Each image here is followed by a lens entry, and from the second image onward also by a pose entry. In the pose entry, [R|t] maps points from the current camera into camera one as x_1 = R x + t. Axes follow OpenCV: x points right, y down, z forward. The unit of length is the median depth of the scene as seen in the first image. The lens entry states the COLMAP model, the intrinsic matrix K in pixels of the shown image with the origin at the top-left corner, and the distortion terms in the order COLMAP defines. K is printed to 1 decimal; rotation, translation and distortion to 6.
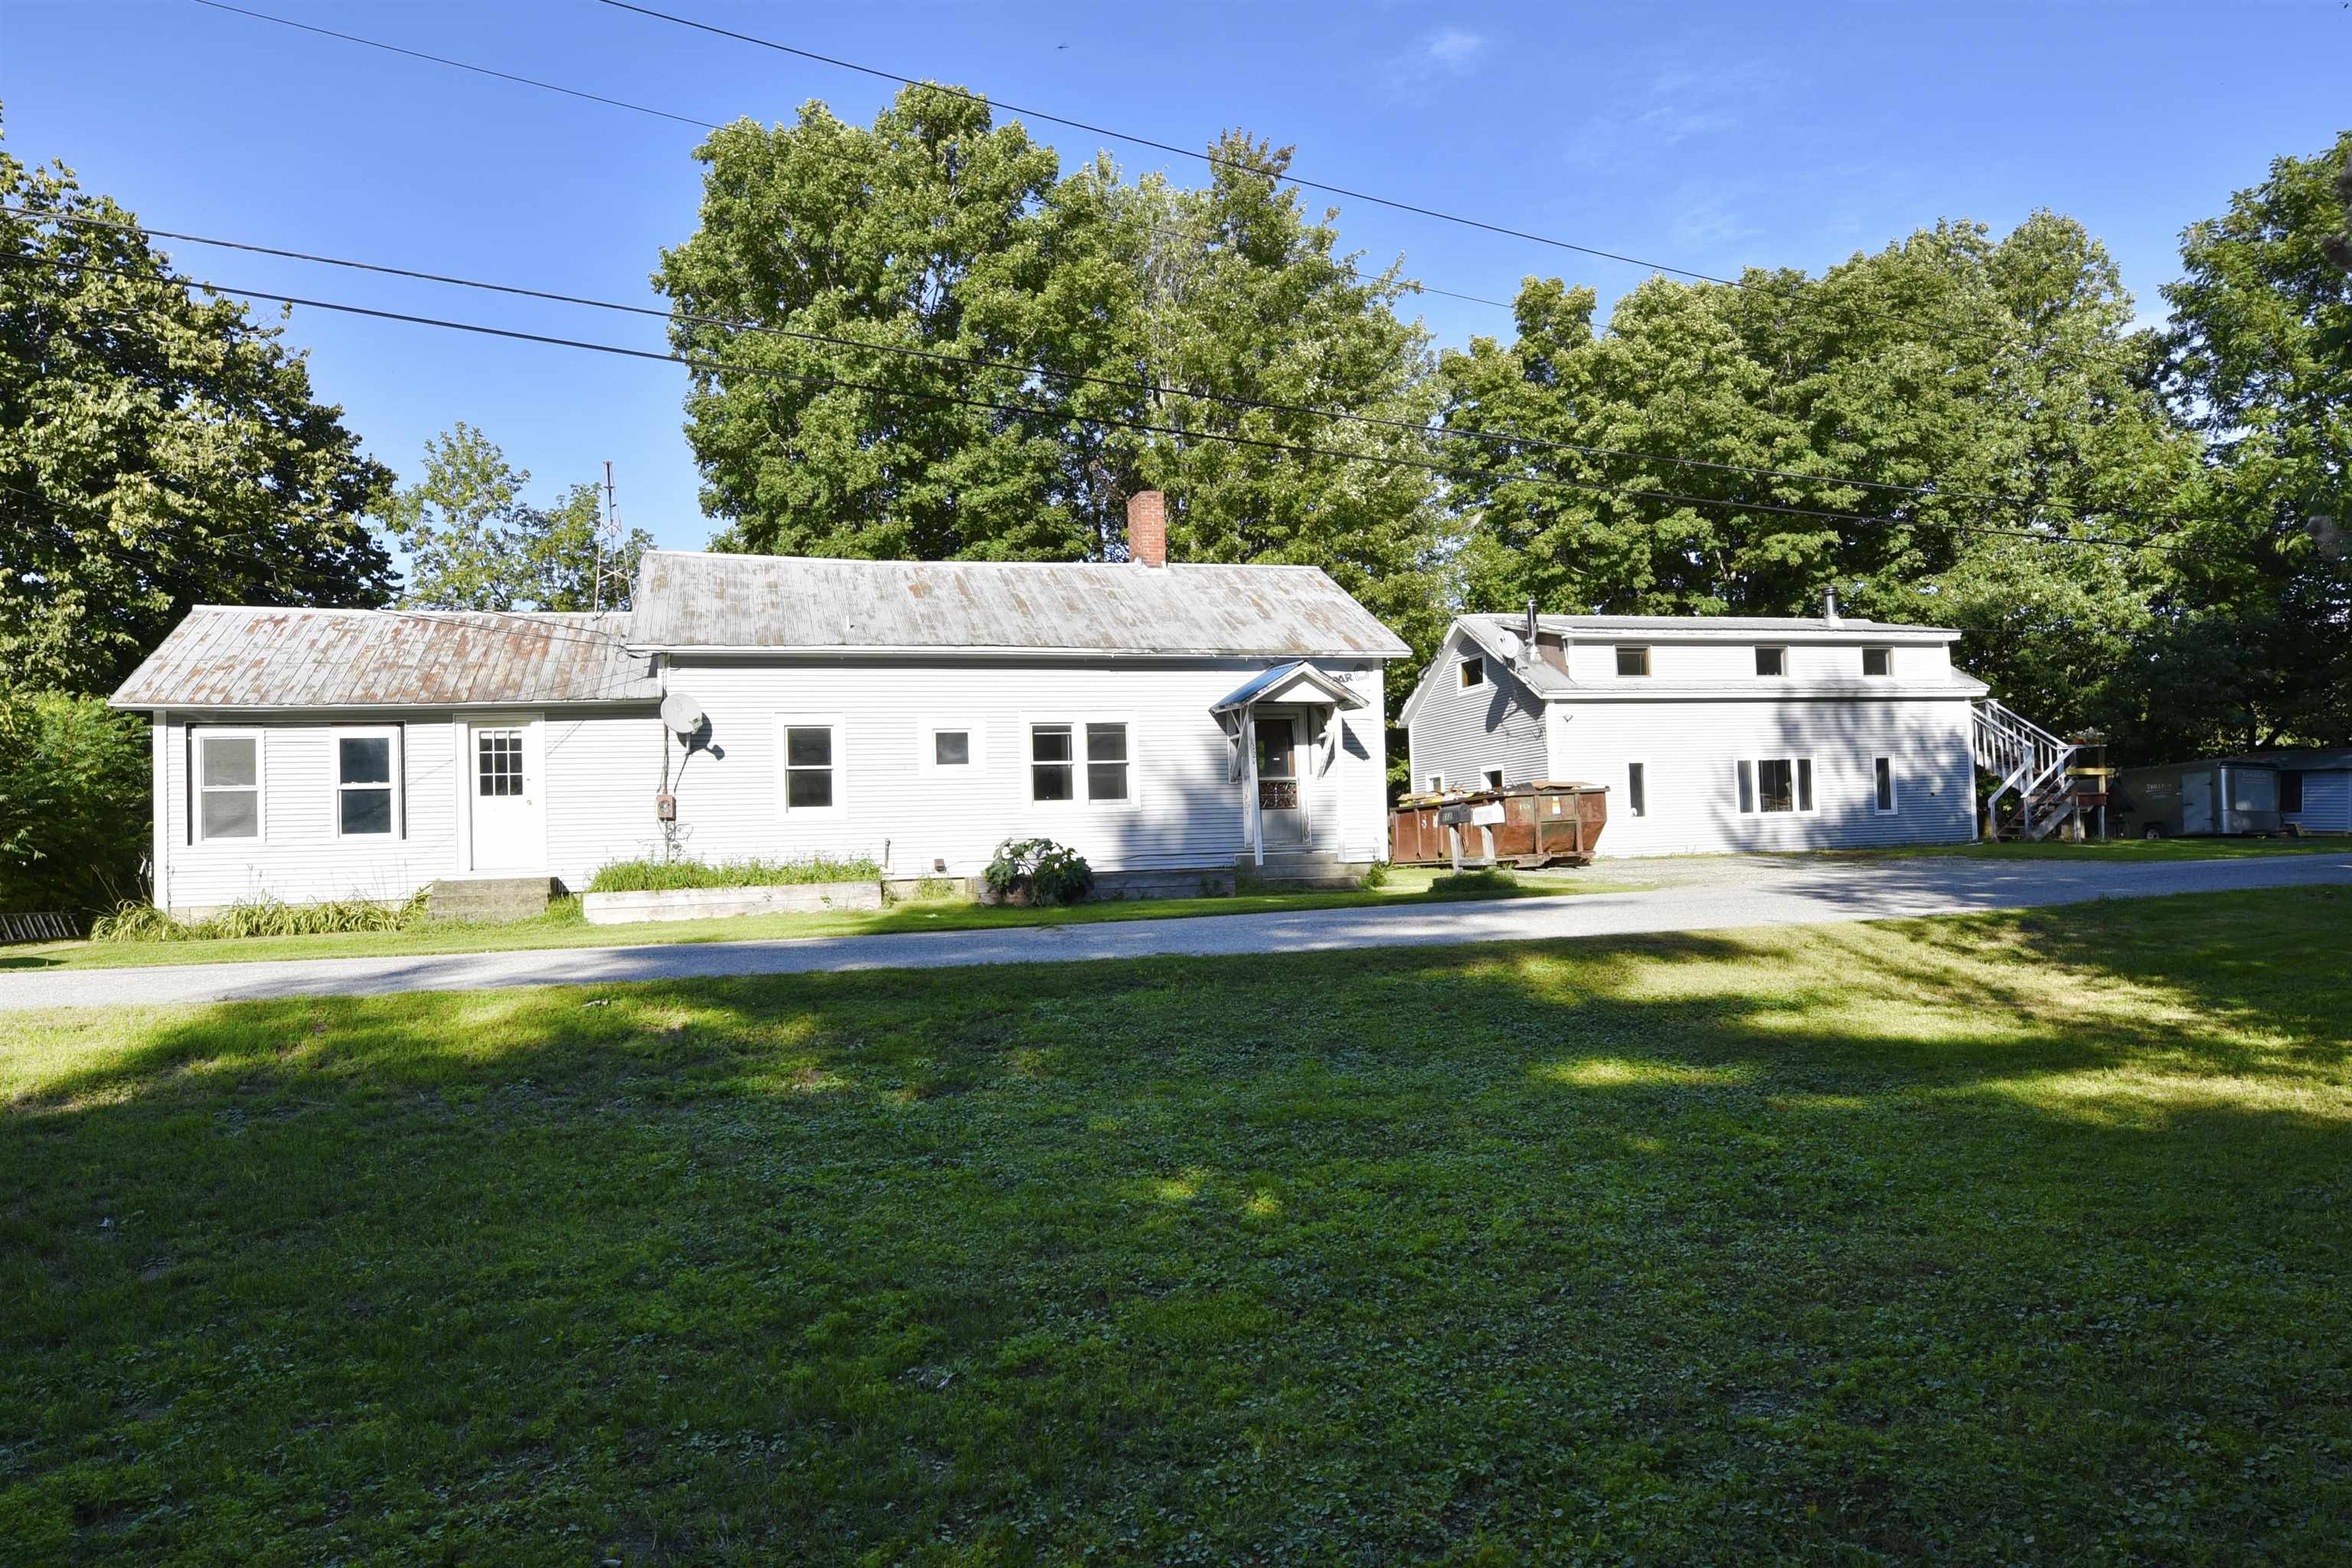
lens RADIAL K [[1442.2, 0, 1180.3], [0, 1442.2, 806.5], [0, 0, 1]] dist [0.002384, -0.002548]
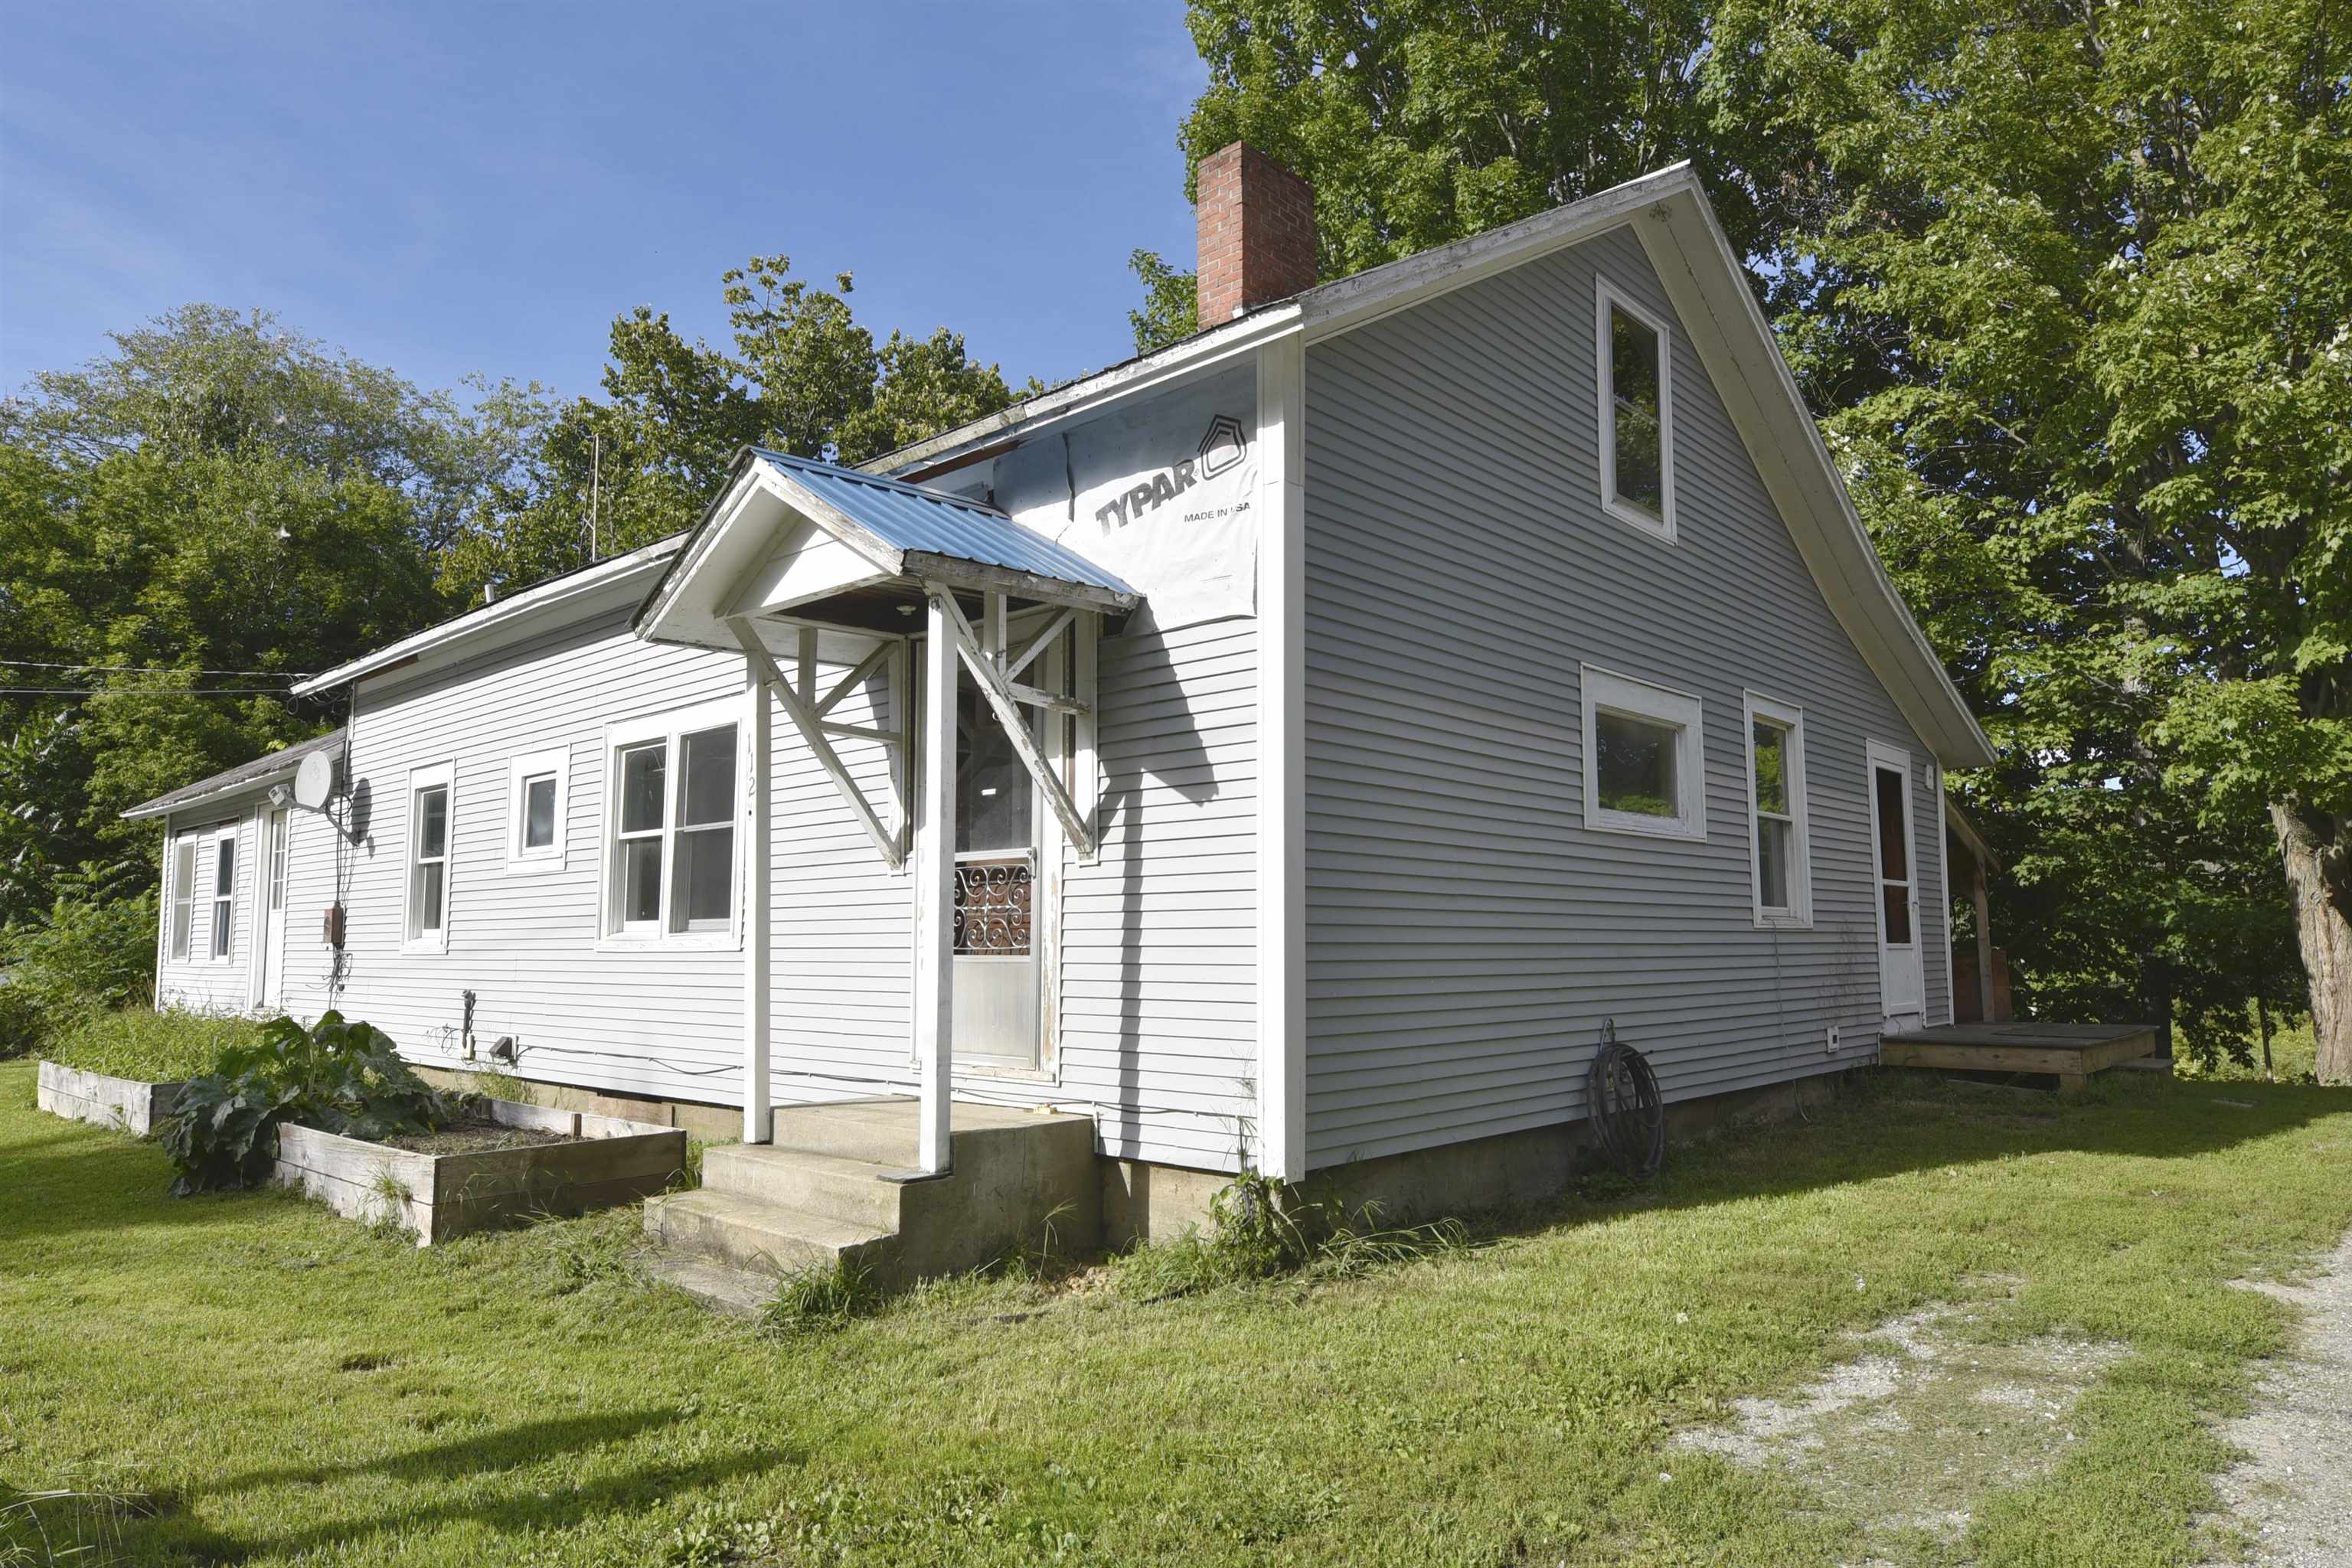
lens RADIAL K [[1442.2, 0, 1180.3], [0, 1442.2, 806.5], [0, 0, 1]] dist [0.002384, -0.002548]
pose [[0.505027, -0.050638, -0.861617, 0.297665], [0.013353, 0.998616, -0.050863, -0.011398], [0.863000, 0.014182, 0.505004, 0.735891]]
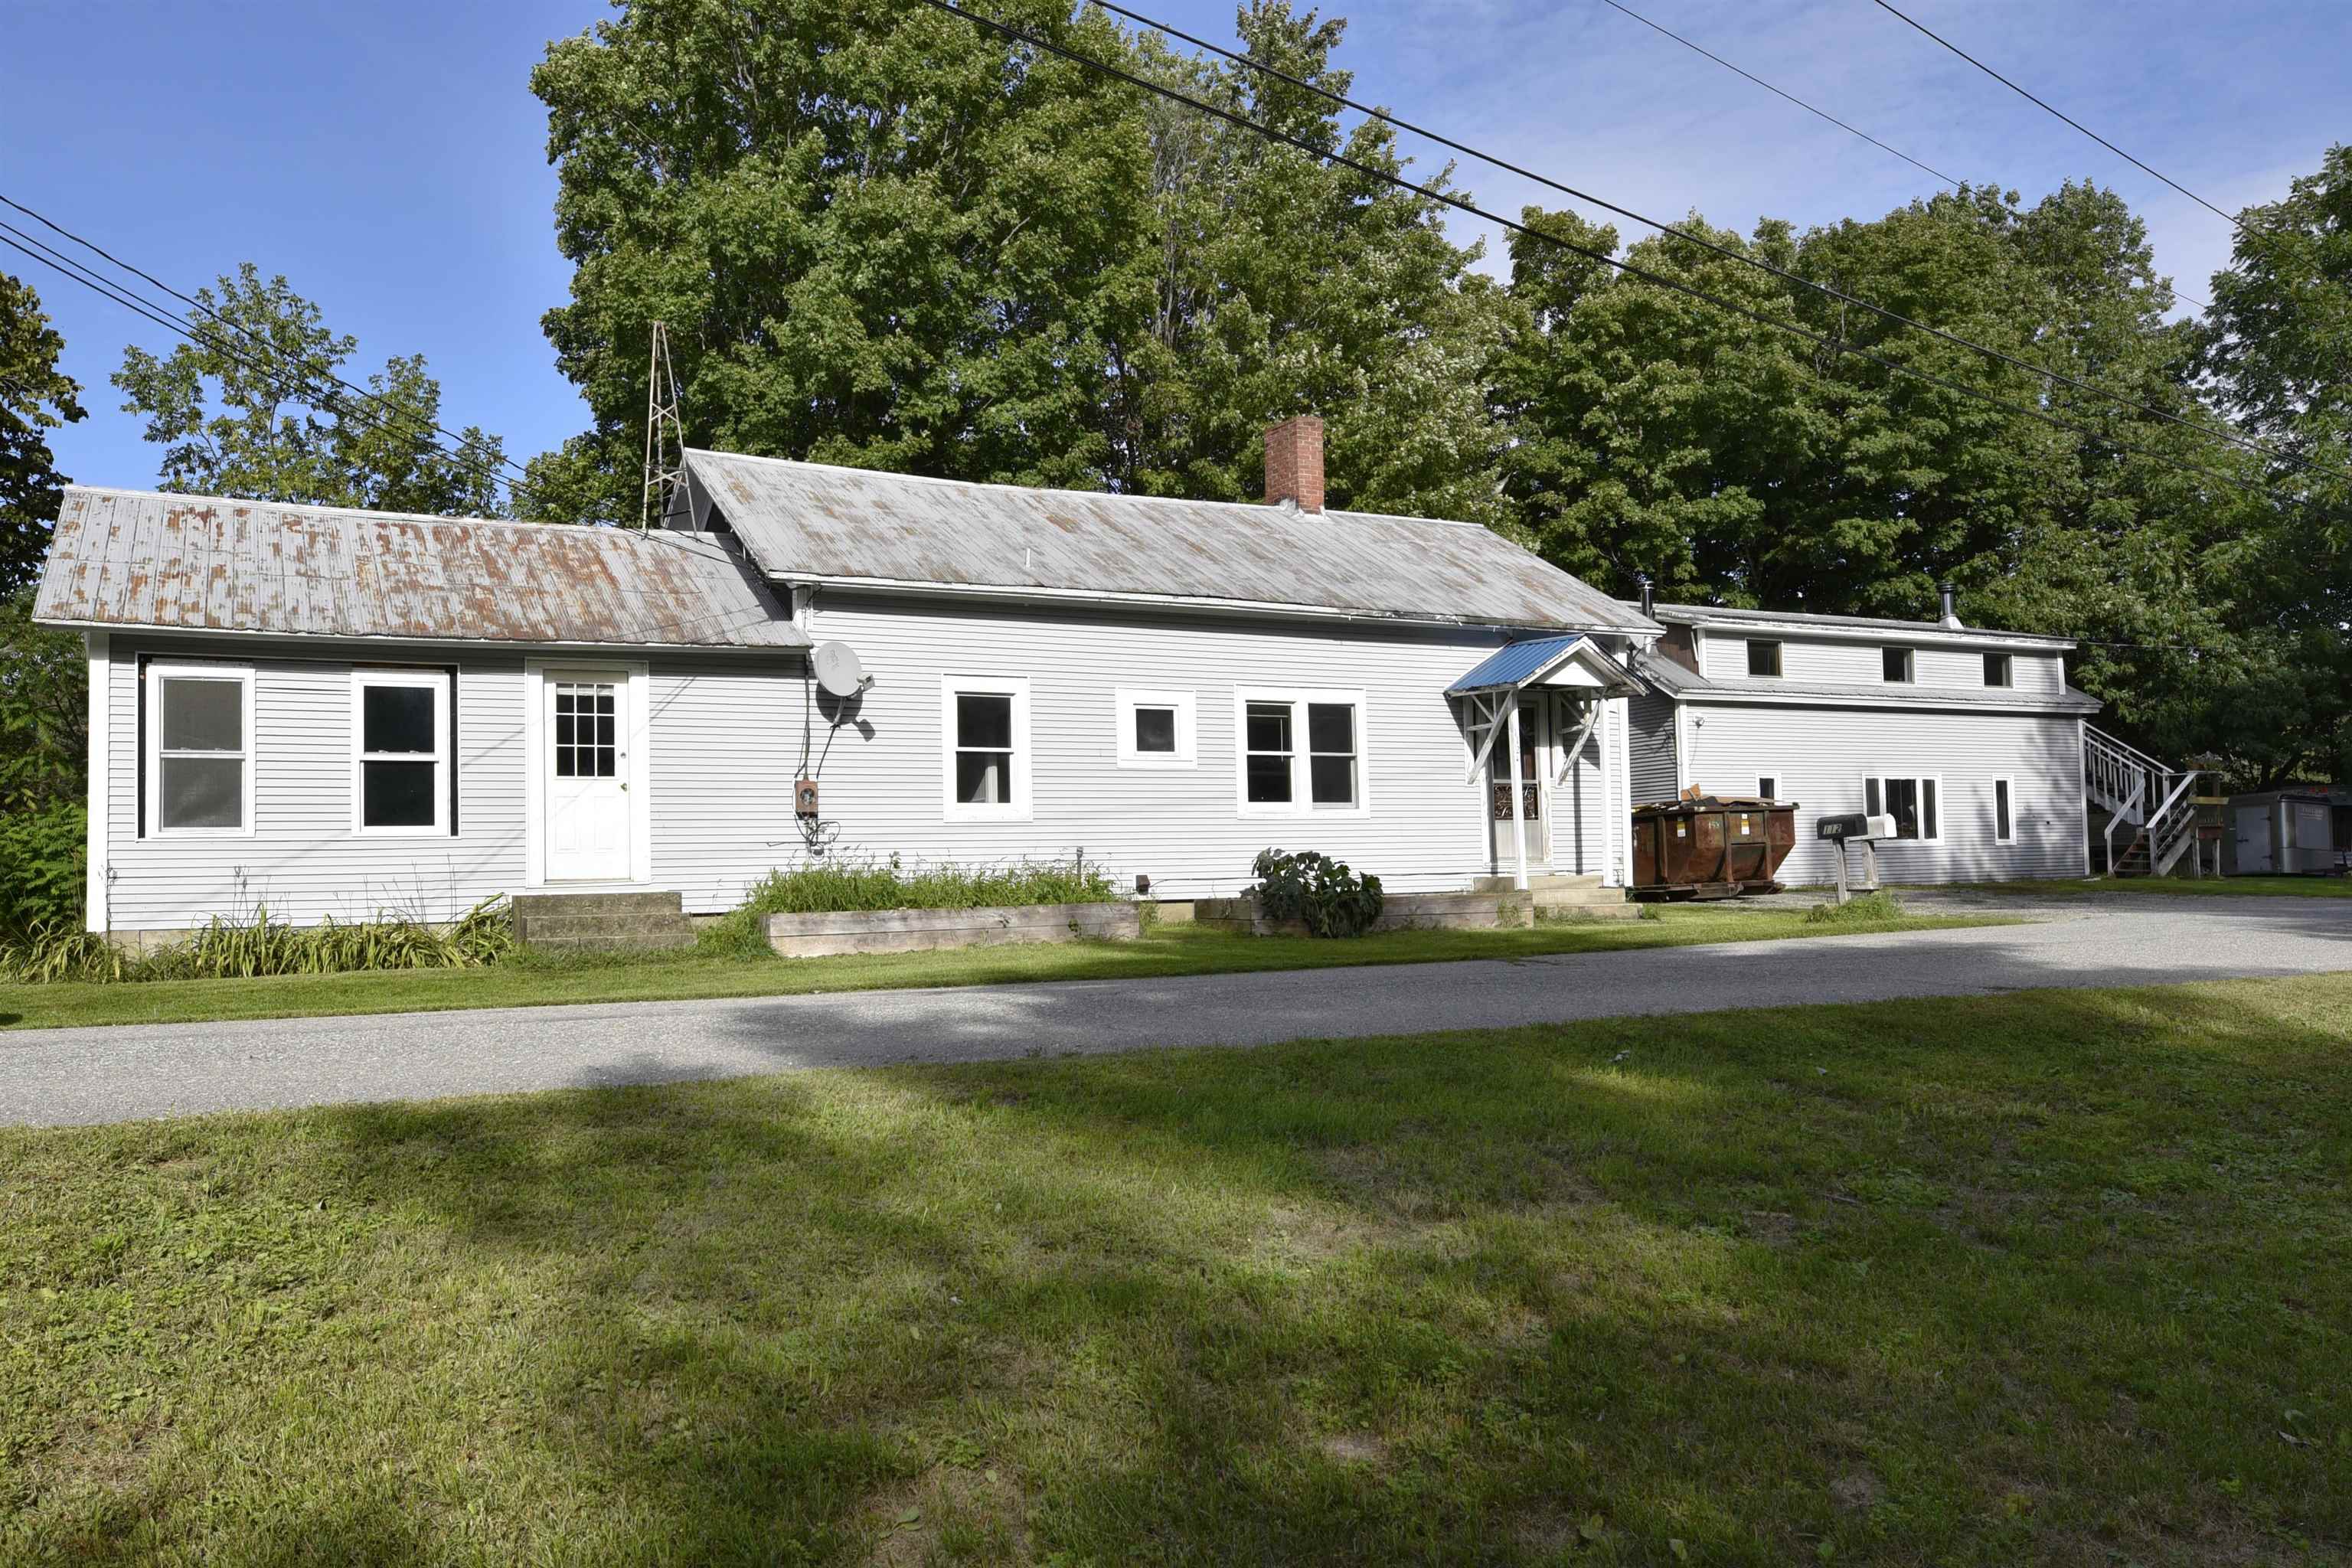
lens RADIAL K [[1726.5, 0, 1179.9], [0, 1726.5, 807.2], [0, 0, 1]] dist [0.006565, -0.002511]
pose [[0.980450, 0.020599, 0.195686, -0.252444], [-0.017321, 0.999680, -0.018444, 0.013019], [-0.196004, 0.014694, 0.980493, 0.083672]]
